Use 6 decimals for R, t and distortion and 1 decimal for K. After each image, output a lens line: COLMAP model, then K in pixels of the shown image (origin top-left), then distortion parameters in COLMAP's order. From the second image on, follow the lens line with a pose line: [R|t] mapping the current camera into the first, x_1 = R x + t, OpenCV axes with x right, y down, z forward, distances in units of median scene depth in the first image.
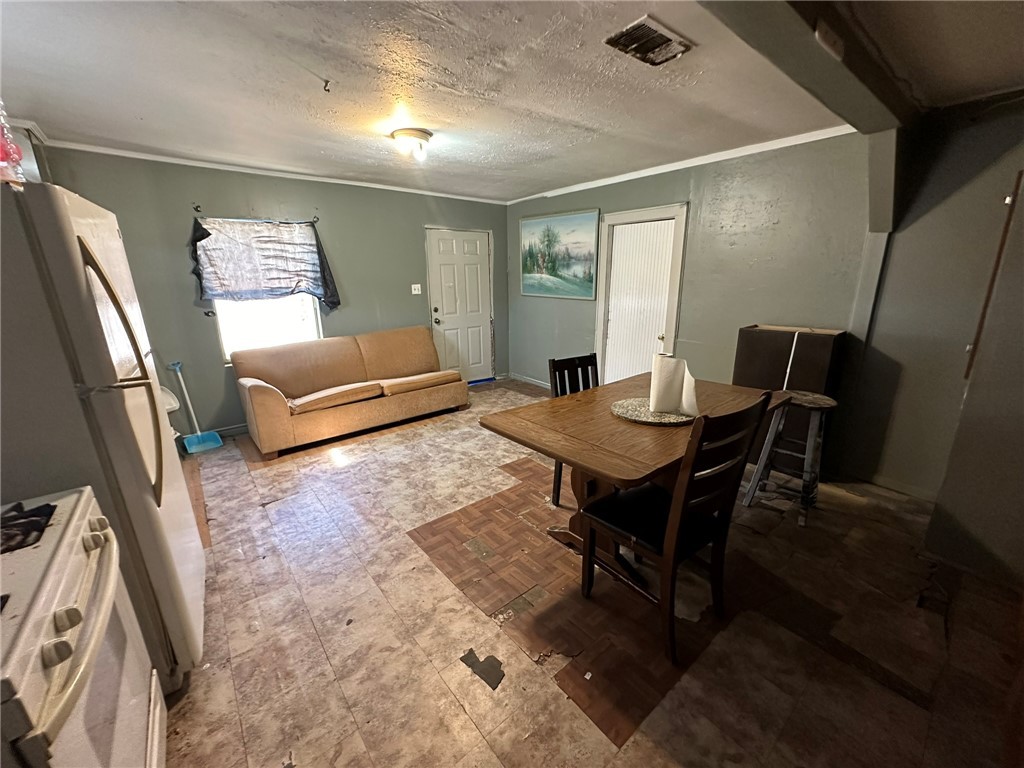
lens RADIAL K [[407.8, 0, 512.2], [0, 407.8, 387.7], [0, 0, 1]] dist [-0.003906, 0.000483]
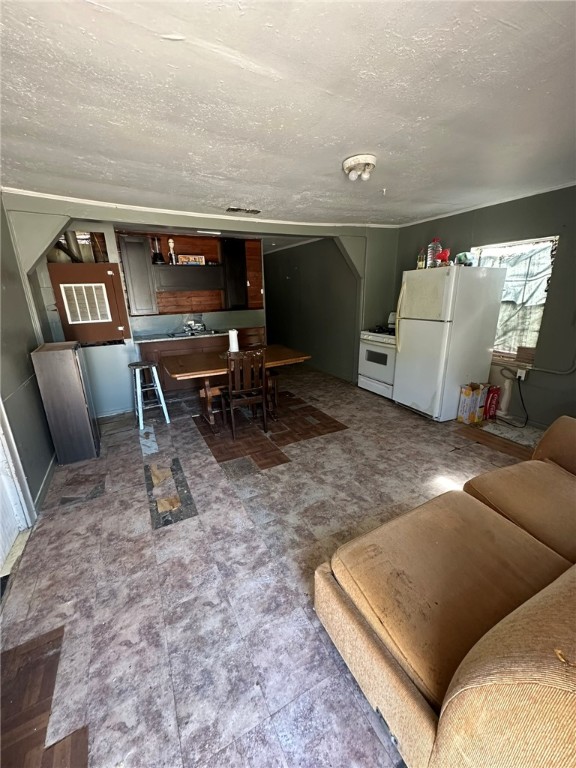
lens RADIAL K [[305.9, 0, 289.7], [0, 305.9, 384.1], [0, 0, 1]] dist [-0.003906, 0.000483]
pose [[-0.980704, -0.025540, 0.193822, -0.204361], [0.082053, 0.846101, 0.526669, -0.478930], [-0.177444, 0.532410, -0.827679, 1.700154]]
